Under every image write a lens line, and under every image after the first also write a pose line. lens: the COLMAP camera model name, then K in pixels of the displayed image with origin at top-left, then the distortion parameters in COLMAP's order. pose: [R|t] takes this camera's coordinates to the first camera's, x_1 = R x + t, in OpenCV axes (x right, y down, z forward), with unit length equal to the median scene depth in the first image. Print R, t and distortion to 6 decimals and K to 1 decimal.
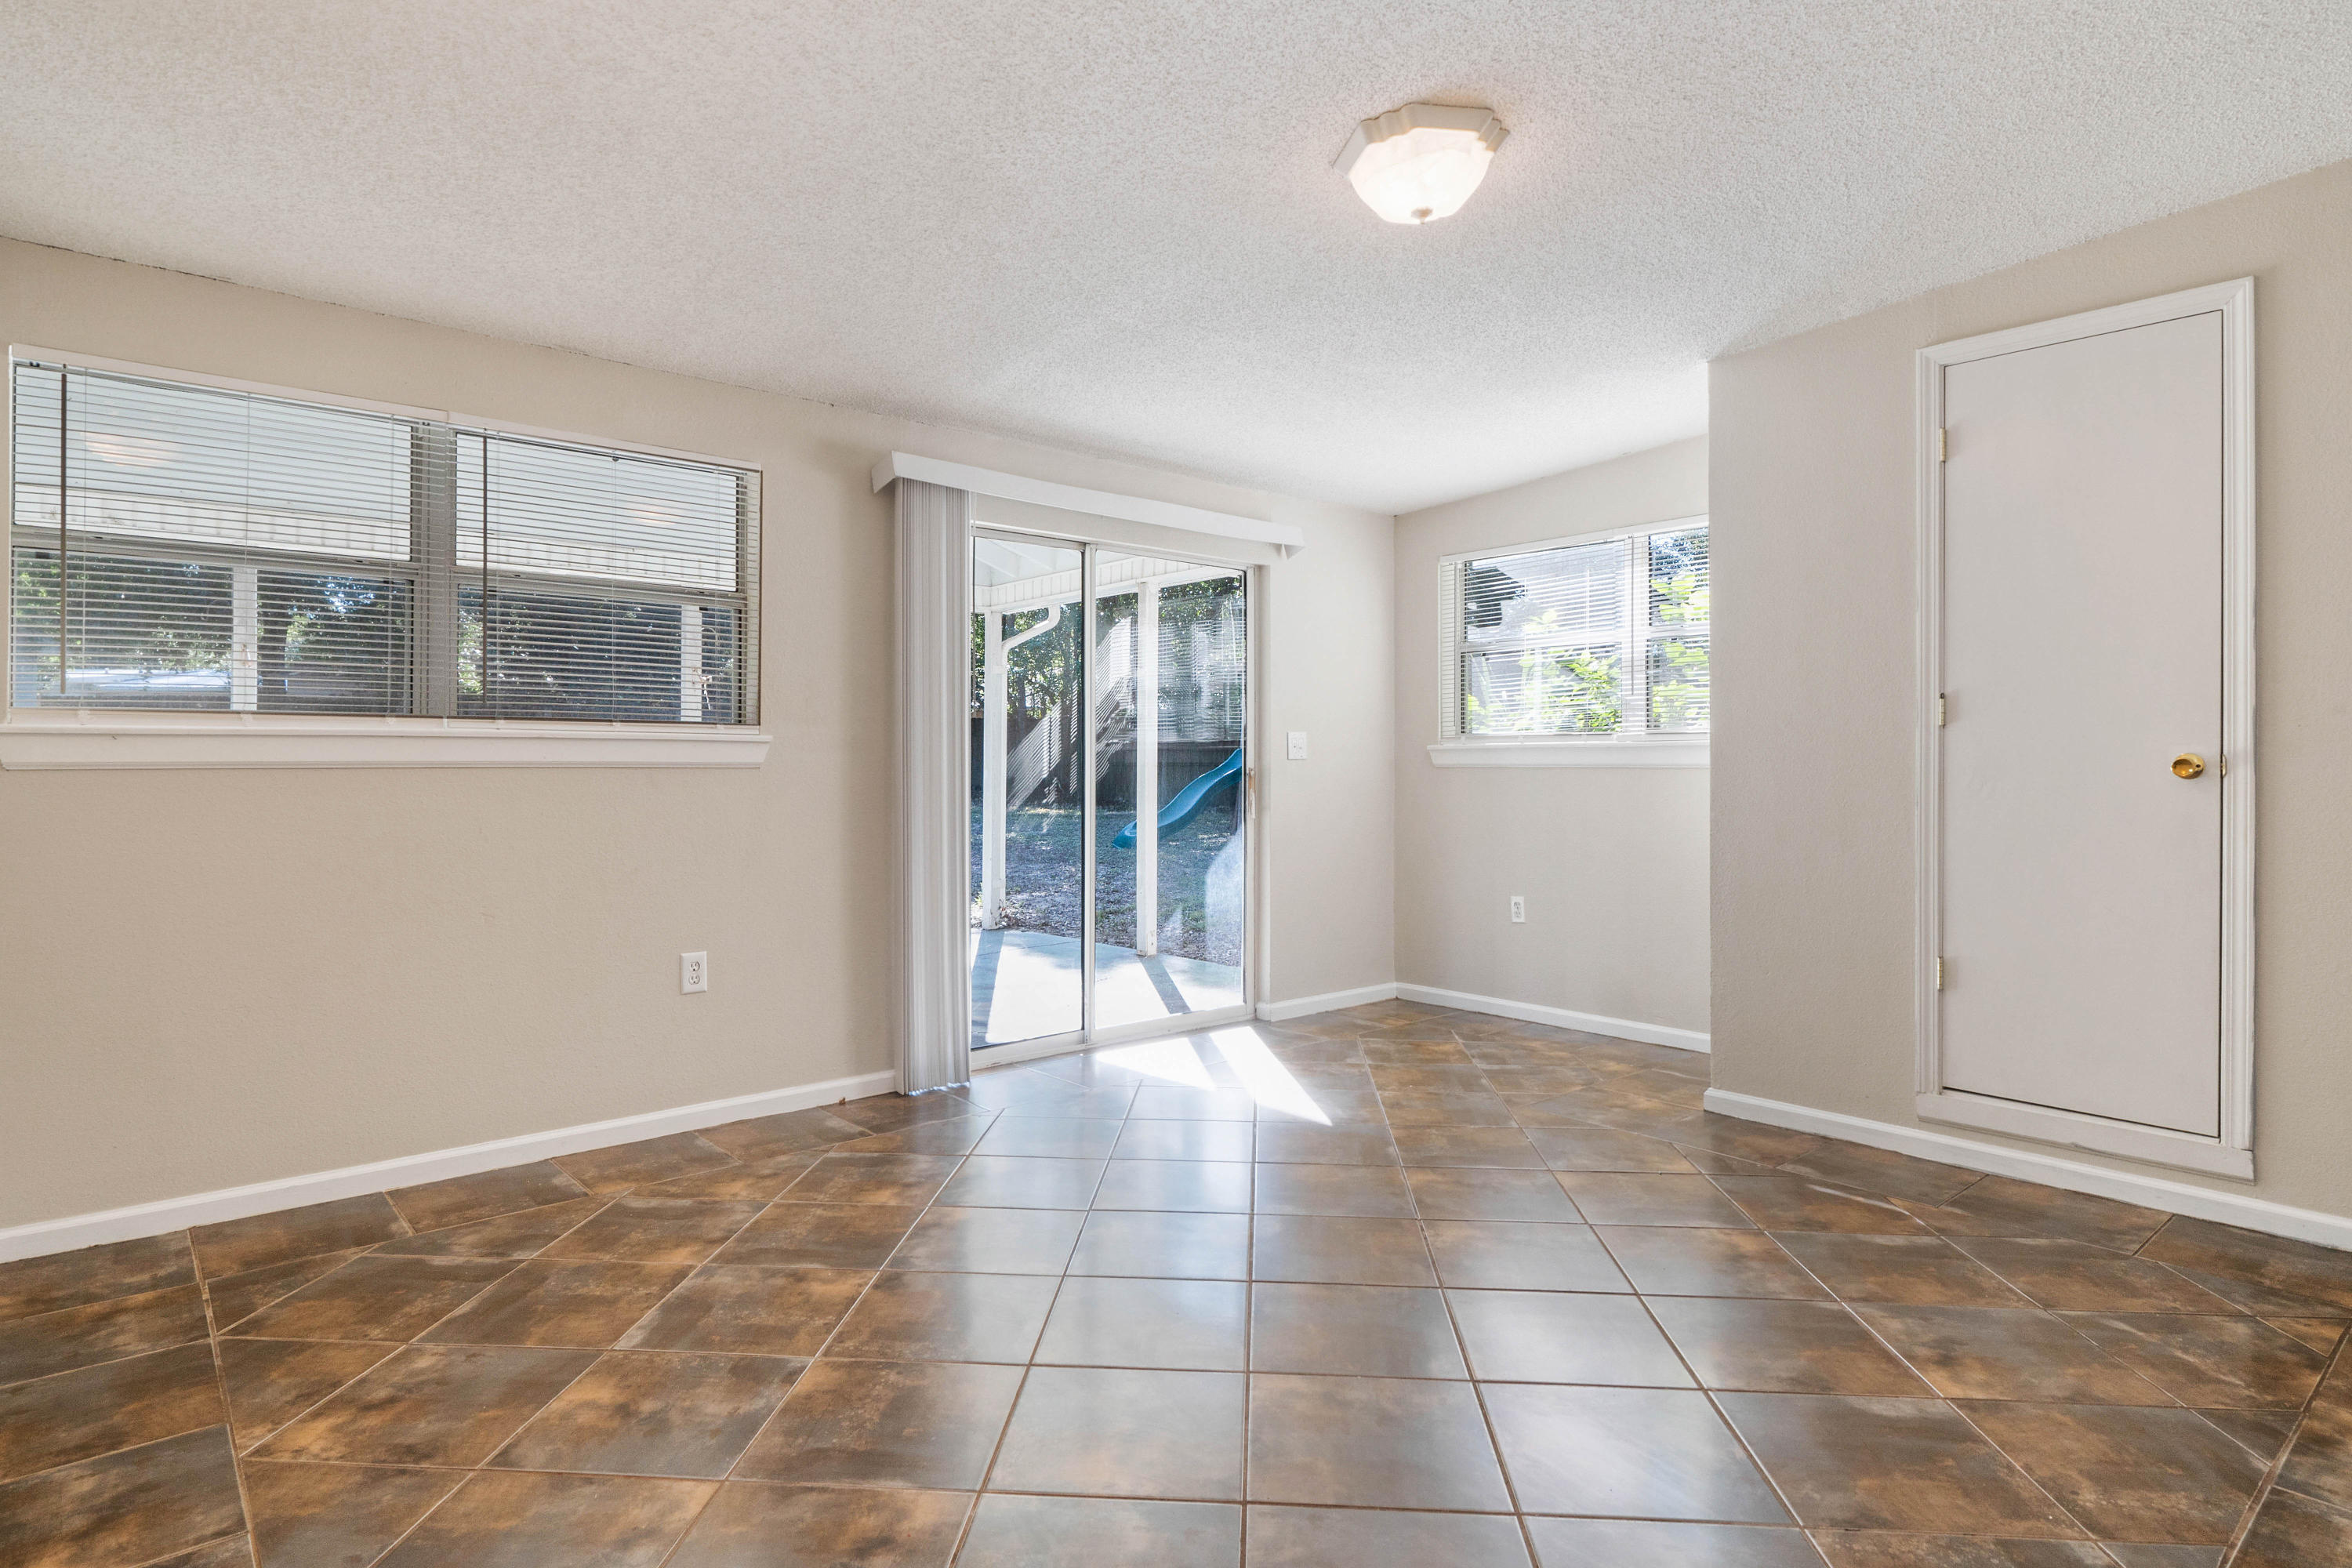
lens RADIAL K [[1260.4, 0, 1179.7], [0, 1260.4, 771.9], [0, 0, 1]] dist [-0.008253, -0.001059]
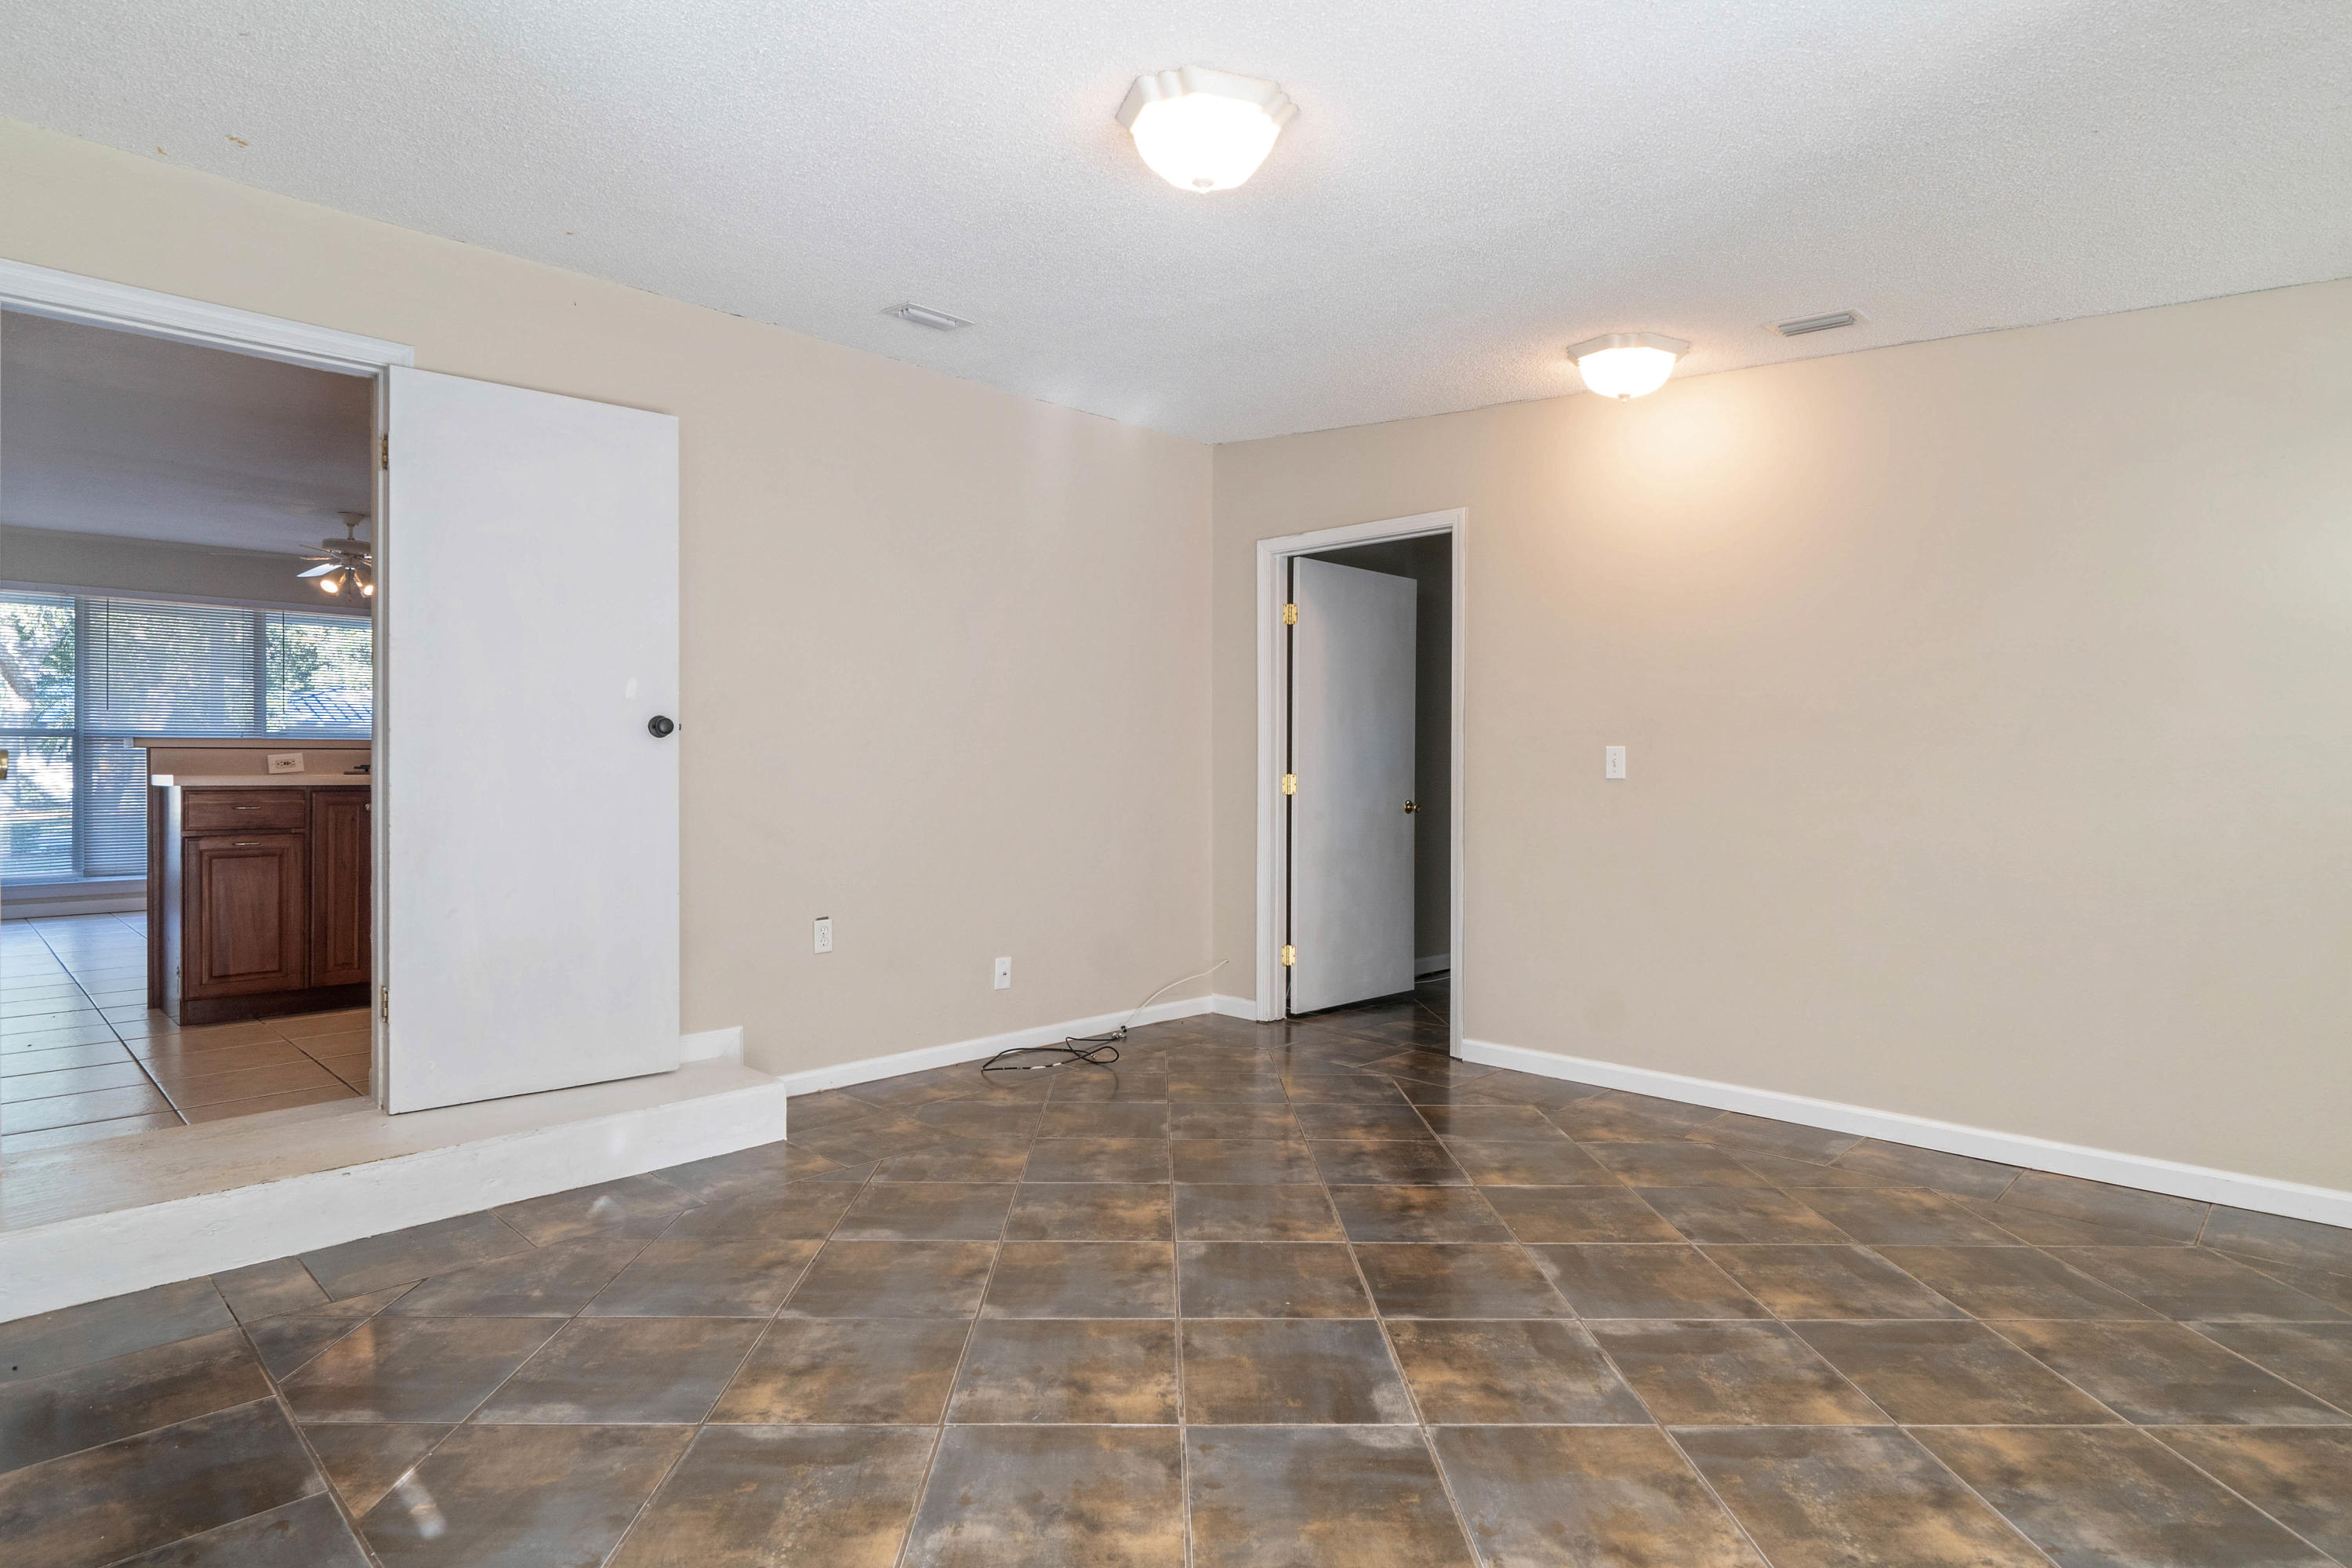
lens RADIAL K [[1260.4, 0, 1171.4], [0, 1260.4, 774.1], [0, 0, 1]] dist [-0.008253, -0.001059]
pose [[-0.996505, -0.005897, -0.083330, 0.278821], [-0.007106, 0.999874, 0.014219, -0.013478], [0.083236, 0.014761, -0.996421, 1.831910]]
